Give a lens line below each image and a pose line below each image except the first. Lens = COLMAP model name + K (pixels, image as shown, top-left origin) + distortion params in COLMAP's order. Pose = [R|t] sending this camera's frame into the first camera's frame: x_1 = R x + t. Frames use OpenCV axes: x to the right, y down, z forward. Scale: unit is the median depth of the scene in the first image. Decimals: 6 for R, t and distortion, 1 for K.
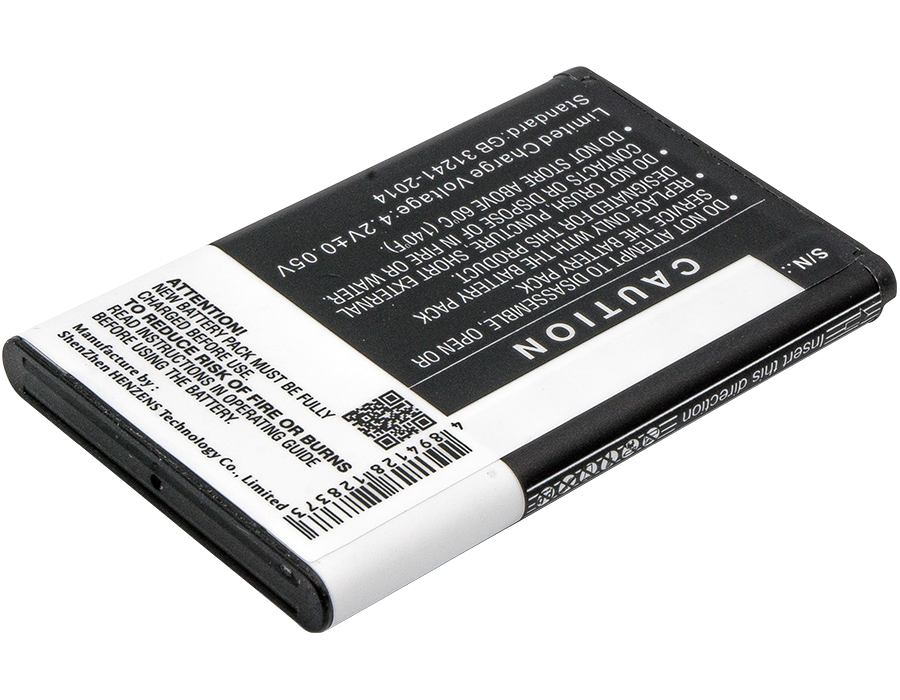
lens RADIAL K [[3676.4, 0, 450.8], [0, 3676.4, 350.2], [0, 0, 1]] dist [0.283467, 0.000000]
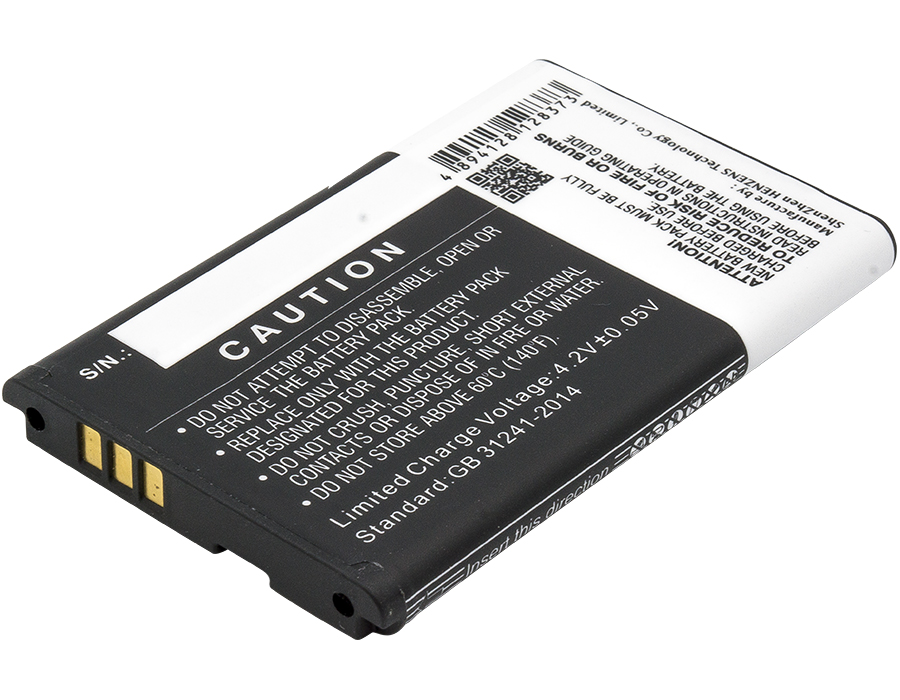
lens RADIAL K [[3676.4, 0, 450.8], [0, 3676.4, 349.8], [0, 0, 1]] dist [0.283467, 0.000000]
pose [[-0.990814, -0.000428, -0.135229, 0.138313], [-0.129522, 0.290467, 0.948079, -0.933930], [0.038874, 0.956885, -0.287854, 1.294838]]
